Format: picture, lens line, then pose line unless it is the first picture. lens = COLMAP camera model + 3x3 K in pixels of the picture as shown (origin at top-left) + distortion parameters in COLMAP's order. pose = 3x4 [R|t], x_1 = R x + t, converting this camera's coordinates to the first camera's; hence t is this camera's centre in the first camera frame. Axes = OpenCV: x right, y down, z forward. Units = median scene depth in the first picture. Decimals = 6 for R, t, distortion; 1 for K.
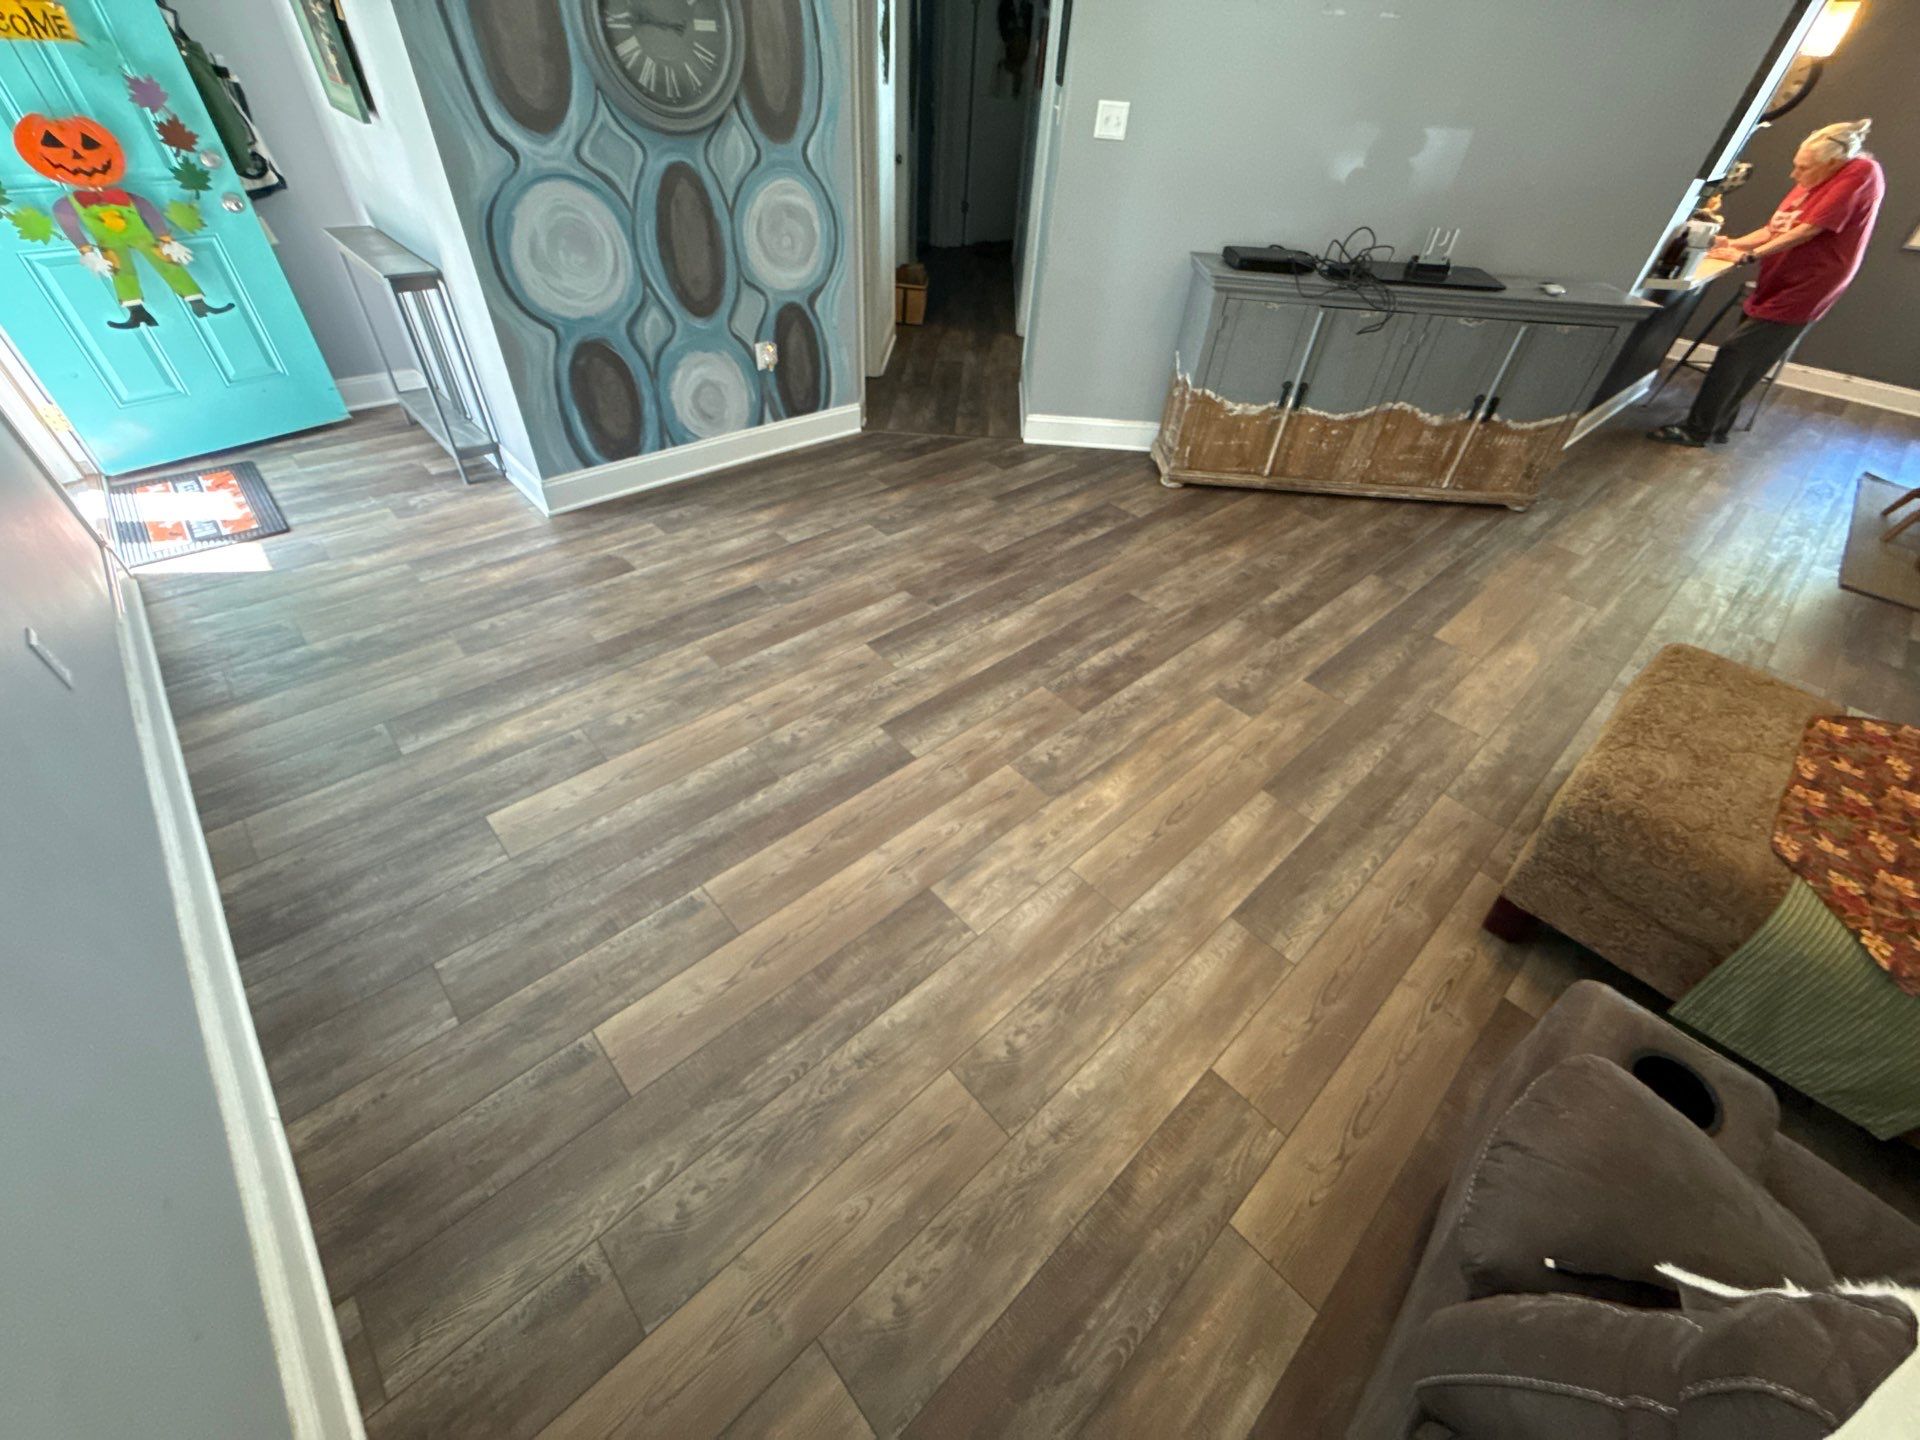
lens RADIAL K [[768.8, 0, 960.0], [0, 768.8, 719.4], [0, 0, 1]] dist [-0.002119, 0.000532]
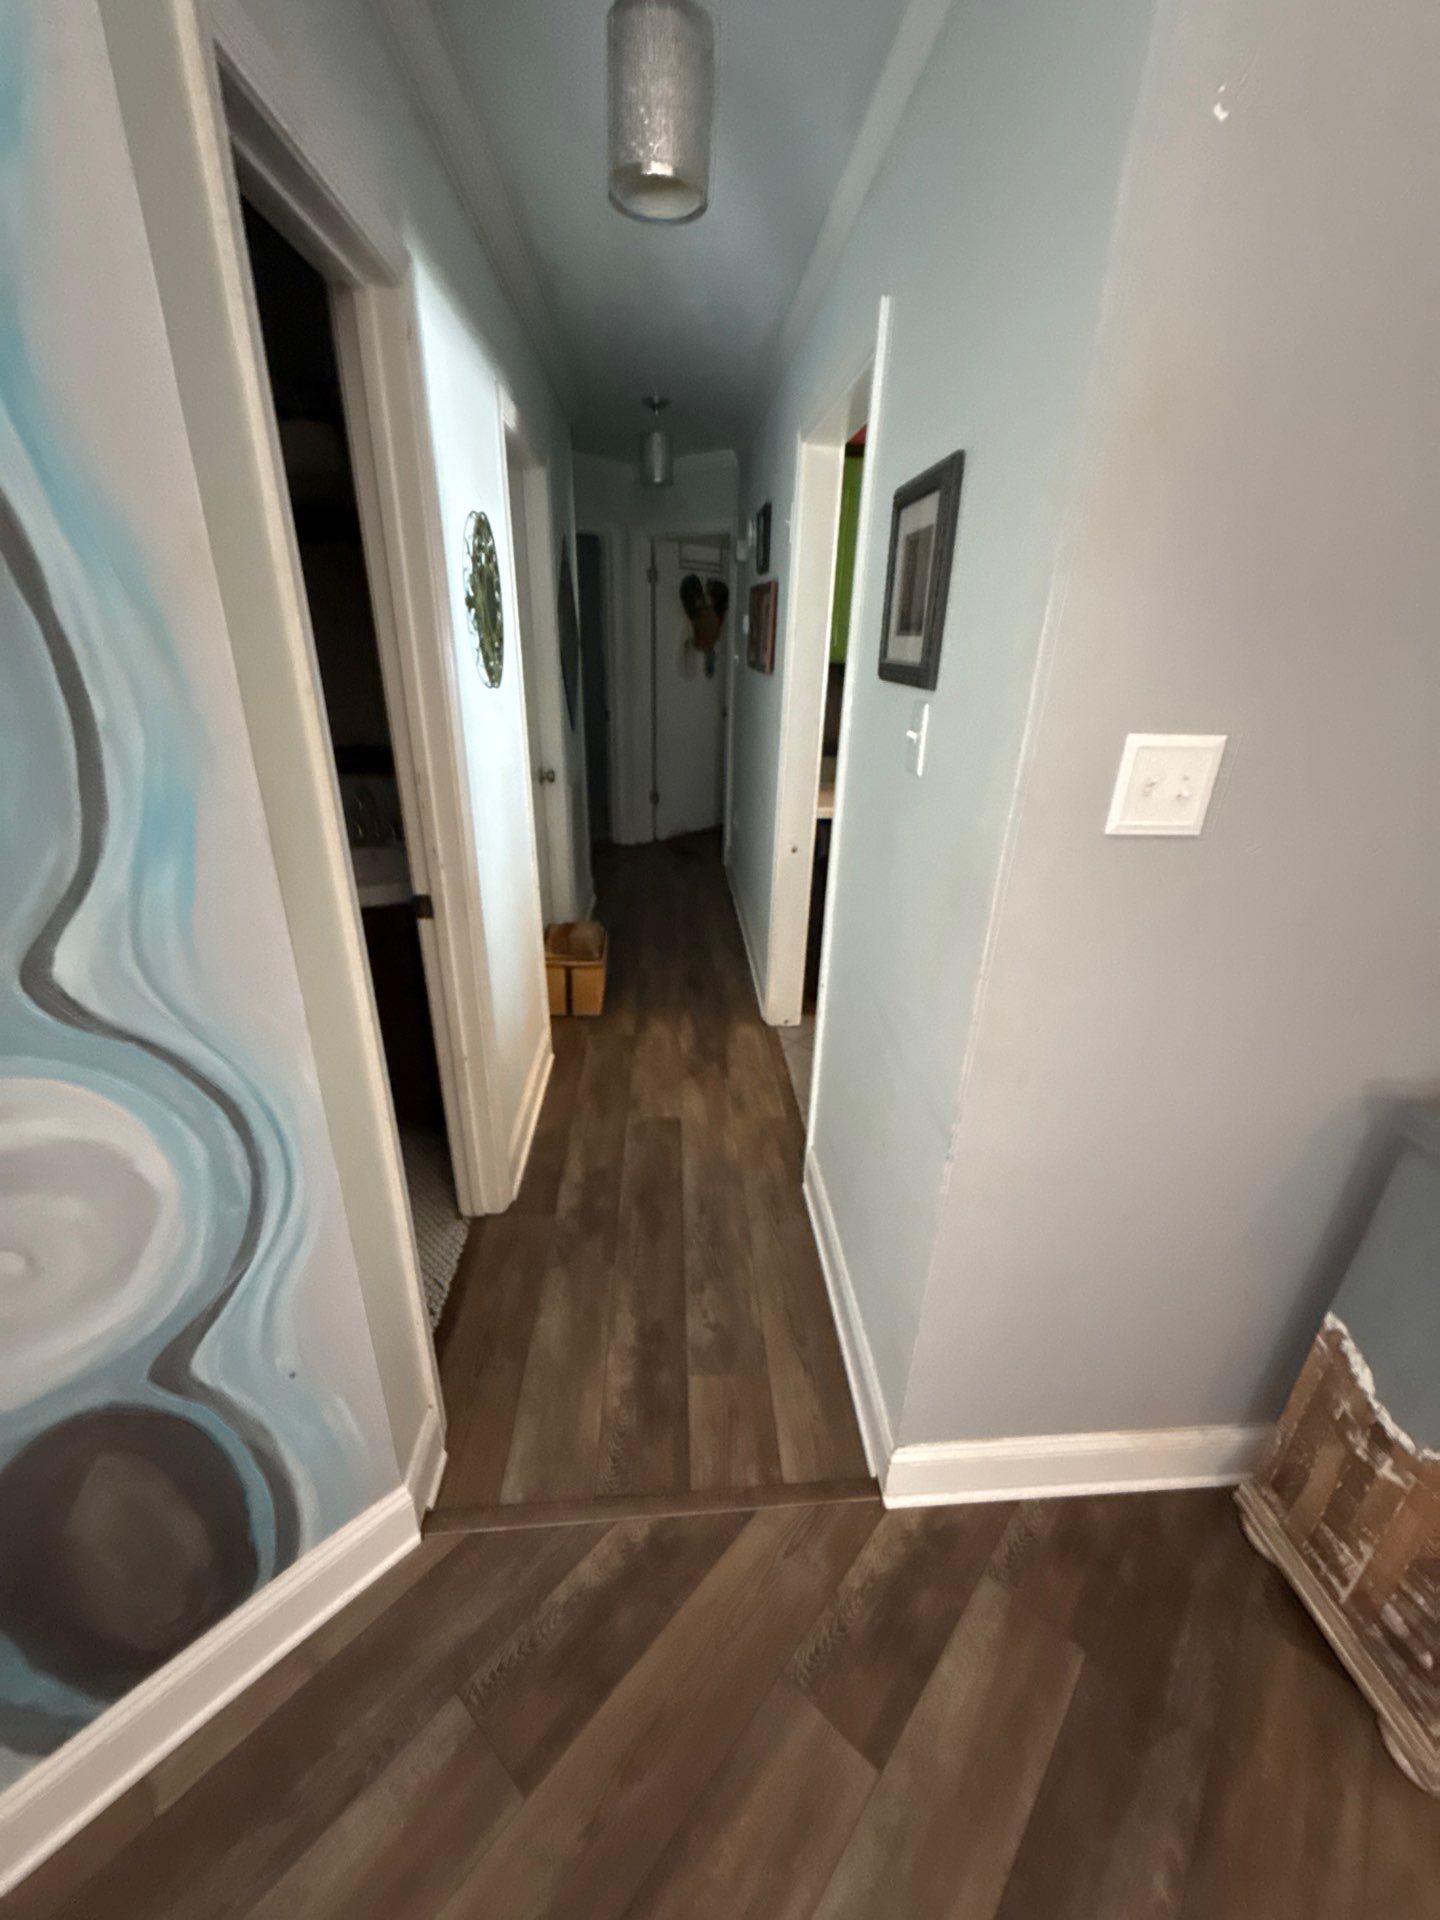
lens RADIAL K [[768.8, 0, 723.7], [0, 768.8, 960.5], [0, 0, 1]] dist [-0.002119, 0.000532]
pose [[0.993723, -0.072914, 0.084838, -0.006382], [0.095540, 0.947675, -0.304604, -0.731999], [-0.058189, 0.310797, 0.948693, 0.852072]]
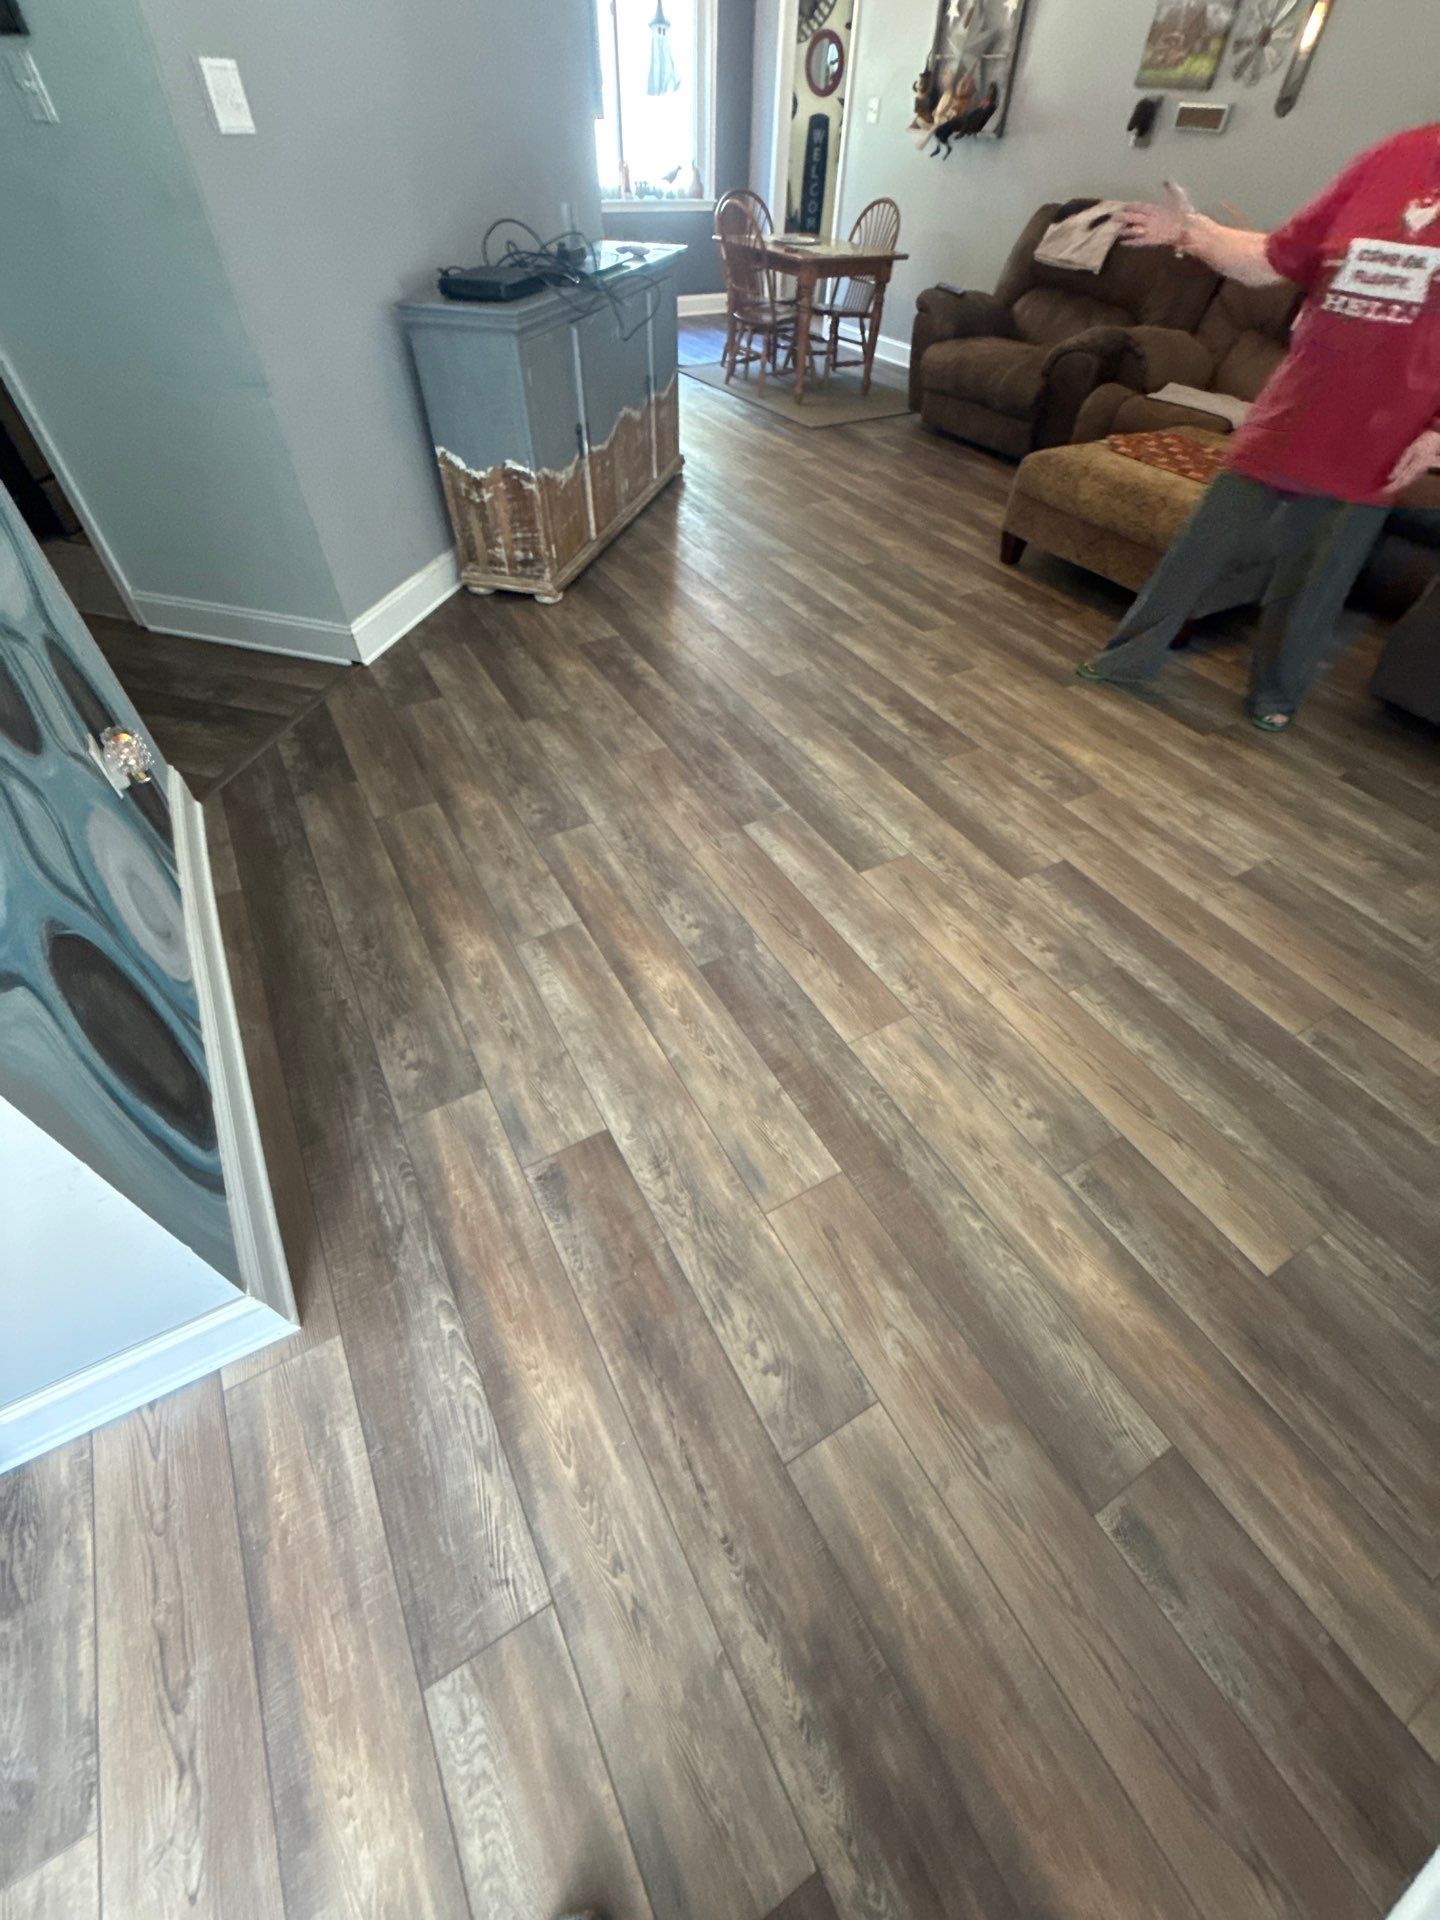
lens RADIAL K [[768.8, 0, 720.7], [0, 768.8, 966.5], [0, 0, 1]] dist [-0.002119, 0.000532]
pose [[0.228671, -0.761801, 0.606109, -0.672613], [0.639734, 0.586889, 0.496288, -0.499120], [-0.733792, 0.274262, 0.621554, 0.612989]]
